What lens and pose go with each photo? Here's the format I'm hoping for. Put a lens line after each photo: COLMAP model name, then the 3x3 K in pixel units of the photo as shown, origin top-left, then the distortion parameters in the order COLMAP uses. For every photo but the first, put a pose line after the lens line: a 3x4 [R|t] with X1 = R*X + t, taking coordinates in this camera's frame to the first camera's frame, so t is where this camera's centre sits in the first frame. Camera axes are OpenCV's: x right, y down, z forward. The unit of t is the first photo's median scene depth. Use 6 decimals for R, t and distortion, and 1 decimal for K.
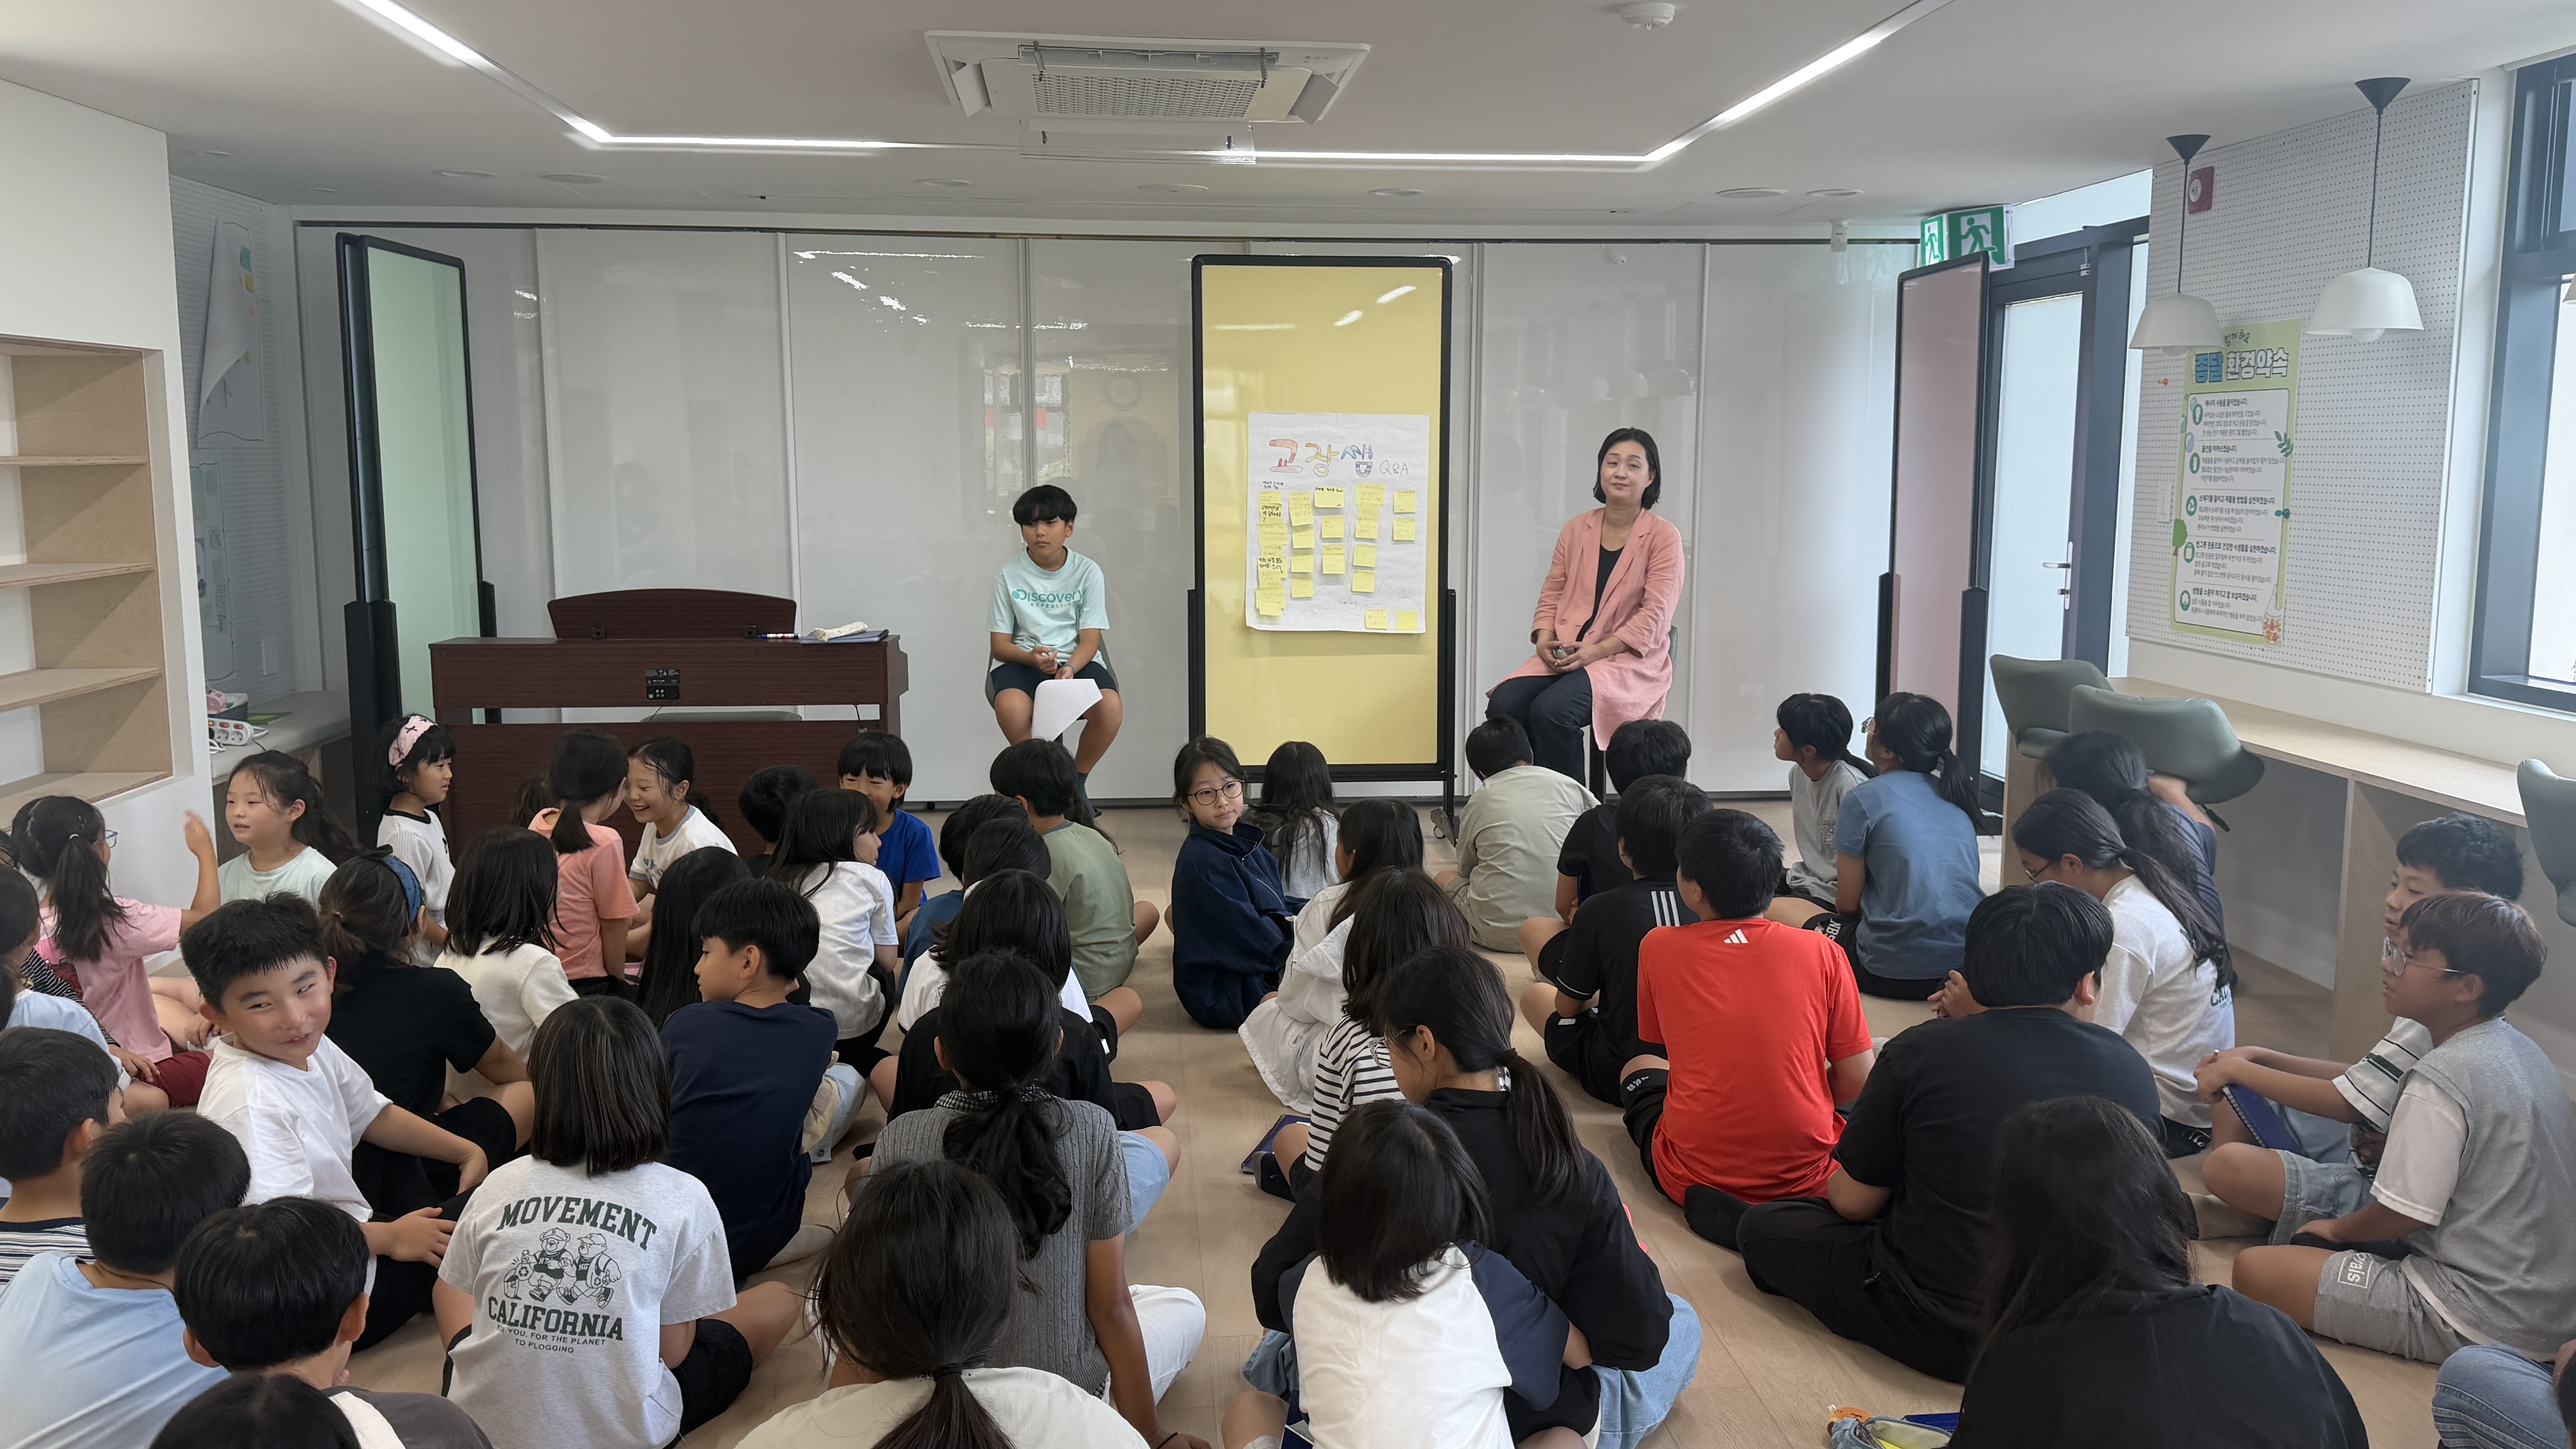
lens RADIAL K [[2024.9, 0, 1288.0], [0, 2024.9, 724.5], [0, 0, 1]] dist [0.012986, -0.028455]
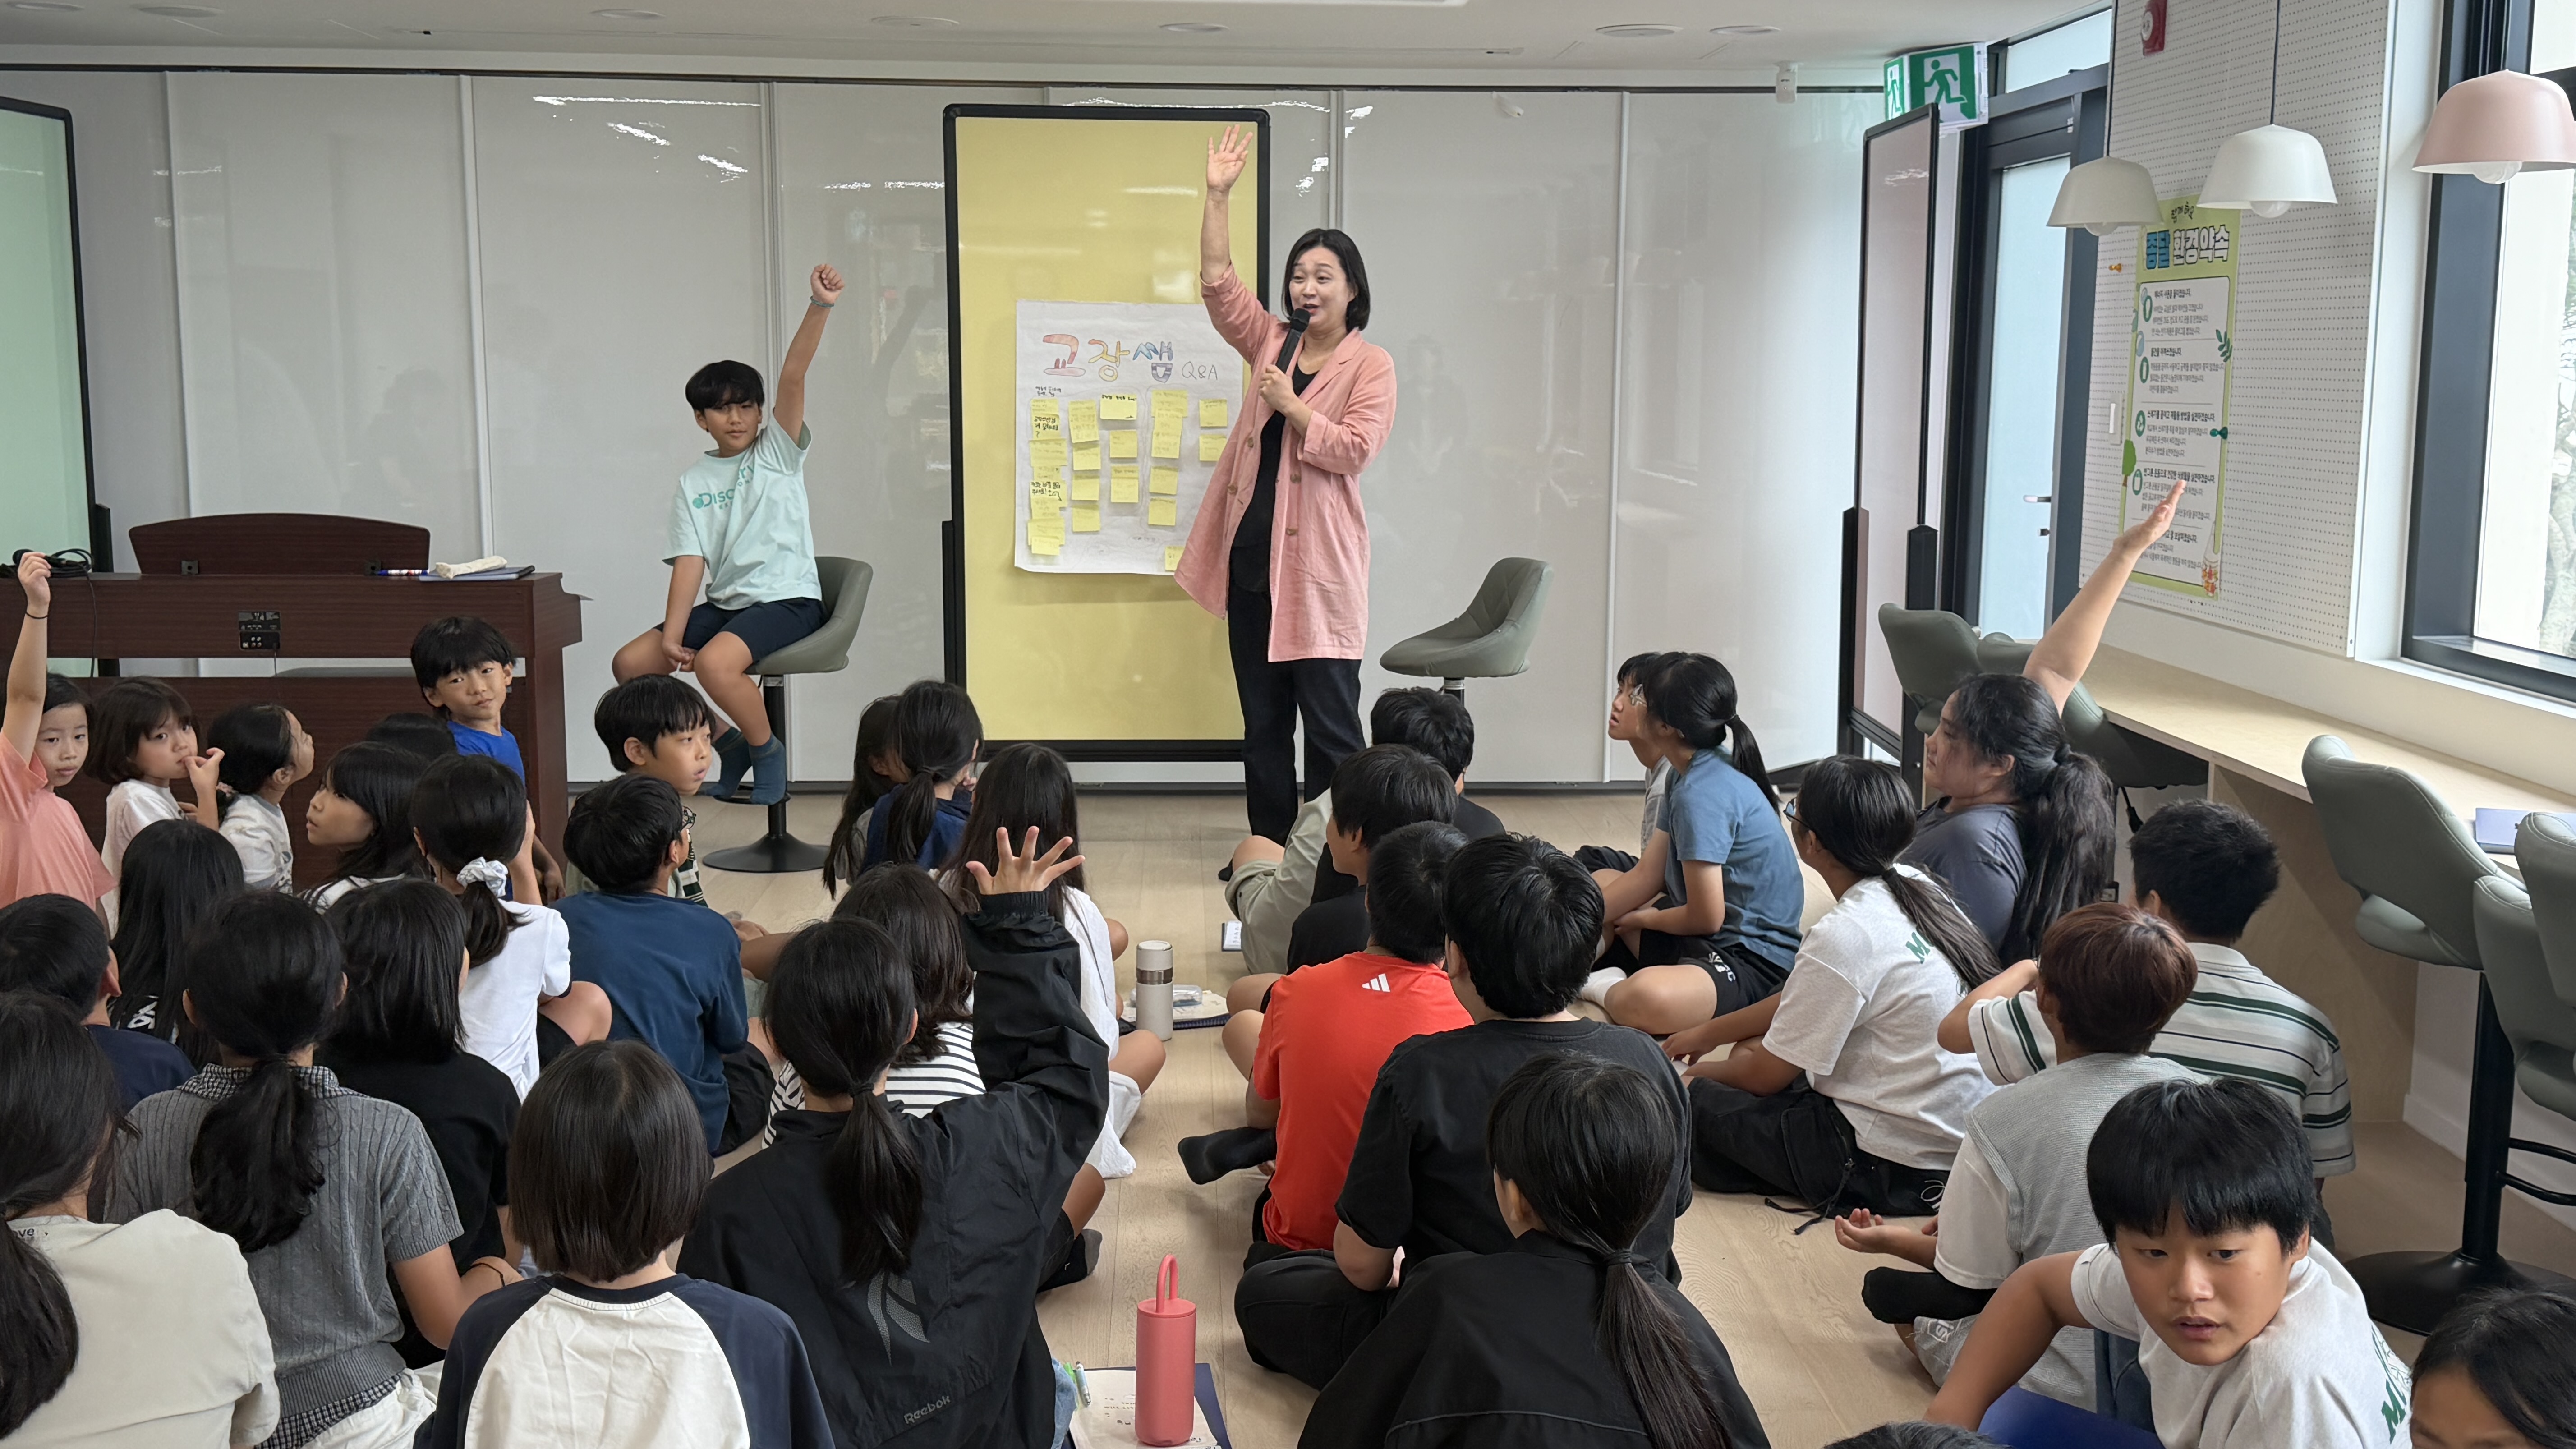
lens RADIAL K [[2586.2, 0, 1288.0], [0, 2586.2, 724.5], [0, 0, 1]] dist [0.000975, -0.021648]
pose [[0.999252, 0.010725, -0.037151, 0.149263], [-0.010438, 0.999914, 0.007908, 0.005729], [0.037232, -0.007515, 0.999278, -0.027486]]
